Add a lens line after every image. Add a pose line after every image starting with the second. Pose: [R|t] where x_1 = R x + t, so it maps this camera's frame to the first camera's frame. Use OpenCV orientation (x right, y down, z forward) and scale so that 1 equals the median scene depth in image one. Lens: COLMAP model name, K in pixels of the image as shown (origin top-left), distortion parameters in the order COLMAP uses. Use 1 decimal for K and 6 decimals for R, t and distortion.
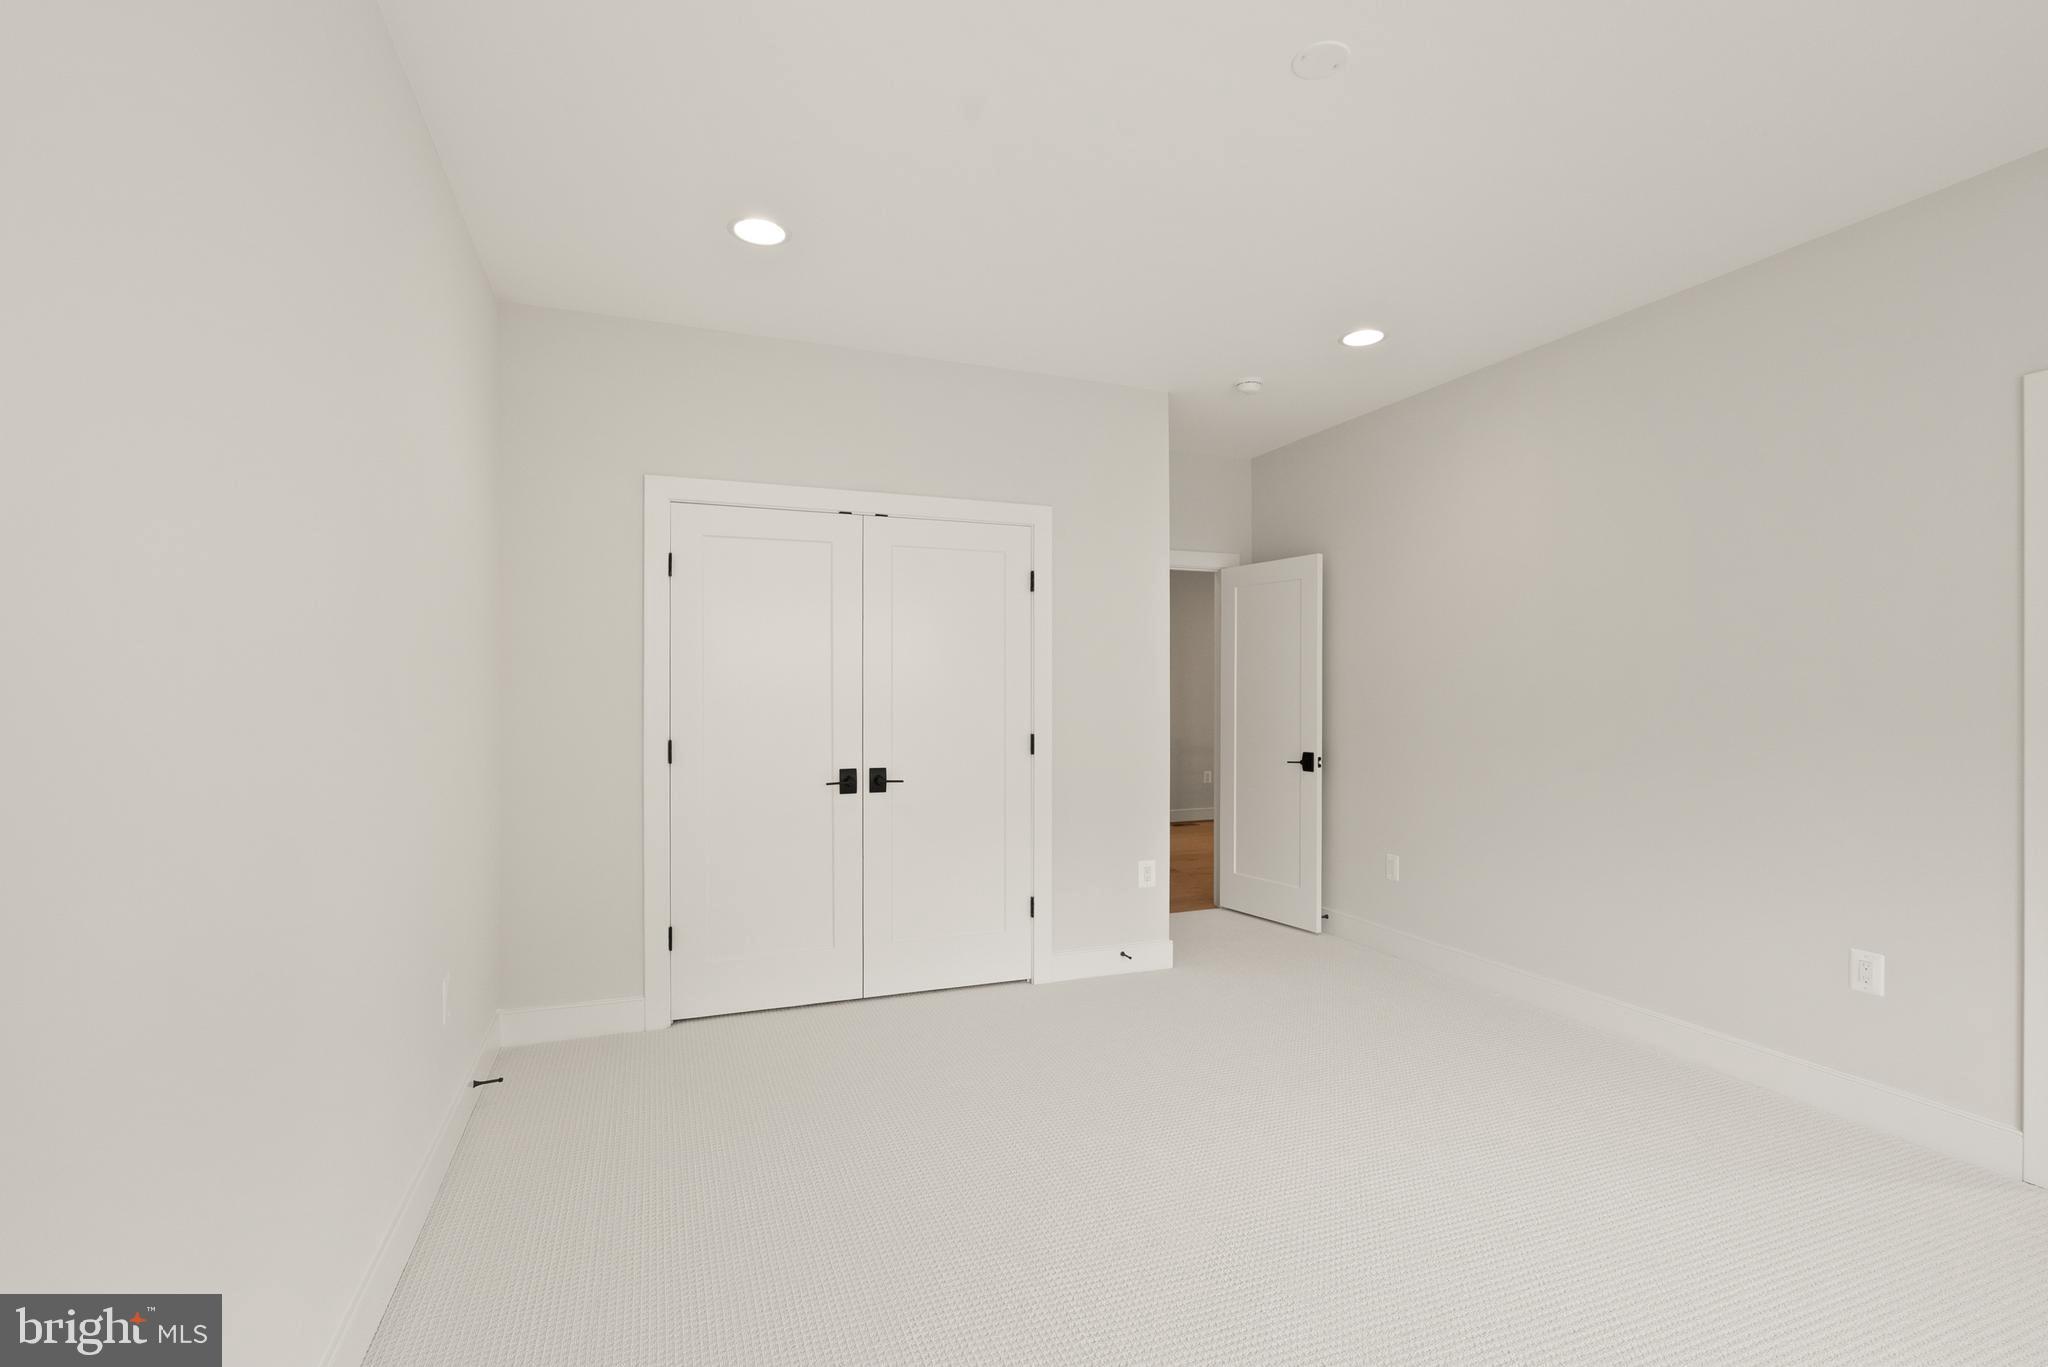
lens RADIAL K [[942.2, 0, 1043.0], [0, 942.2, 673.9], [0, 0, 1]] dist [0.017662, -0.000059]
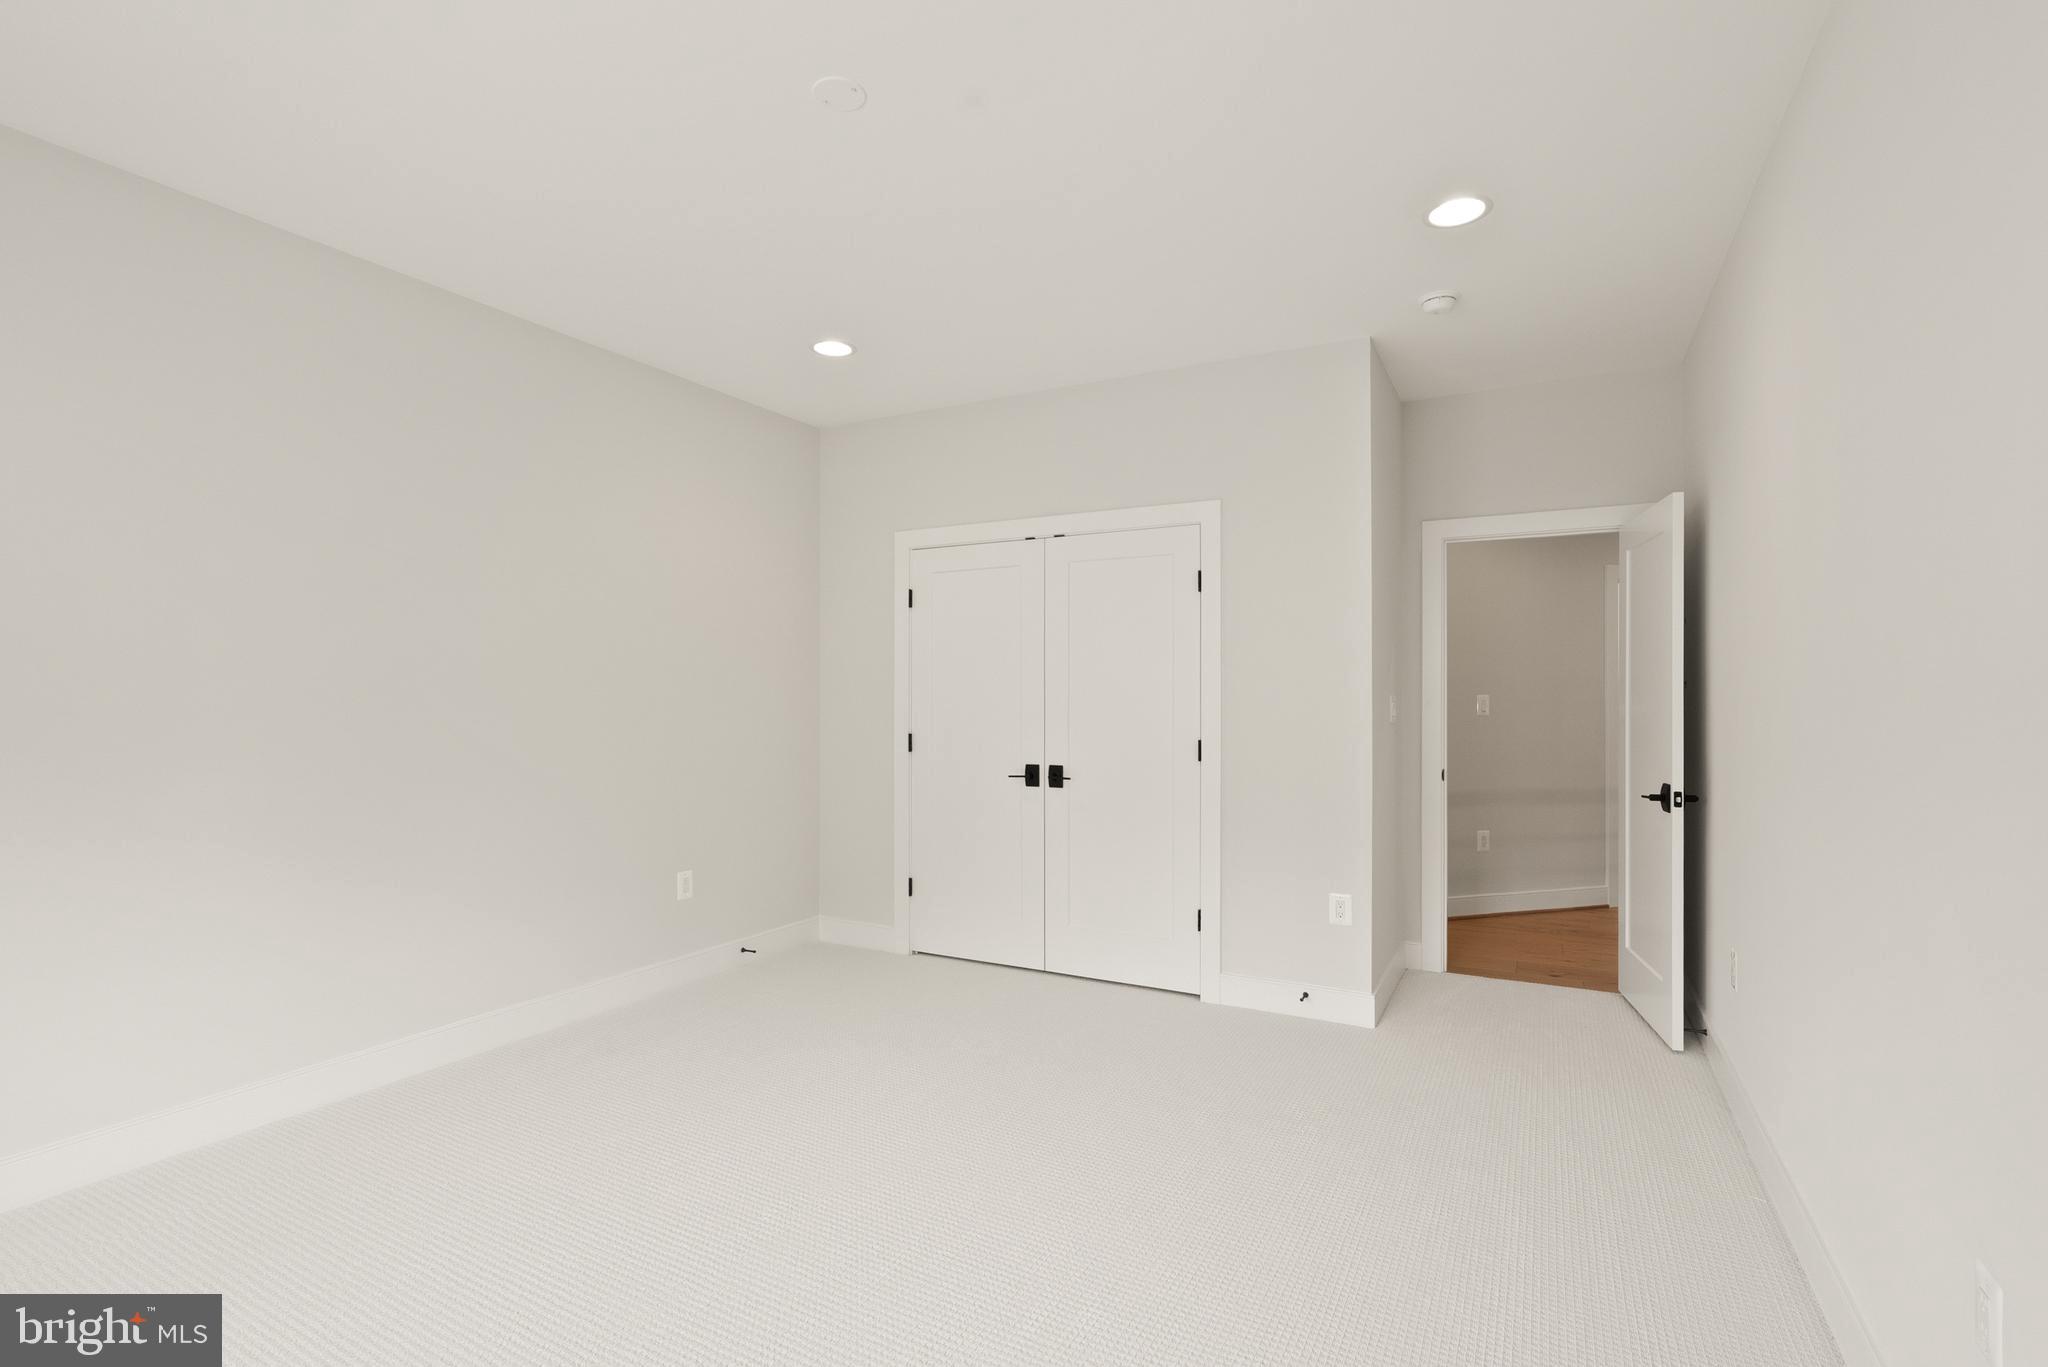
lens RADIAL K [[942.2, 0, 1029.7], [0, 942.2, 675.4], [0, 0, 1]] dist [0.017662, -0.000059]
pose [[0.660529, -0.017347, -0.750600, 0.622510], [0.015220, 0.999837, -0.009713, 0.004749], [0.750646, -0.005008, 0.660686, 0.245057]]
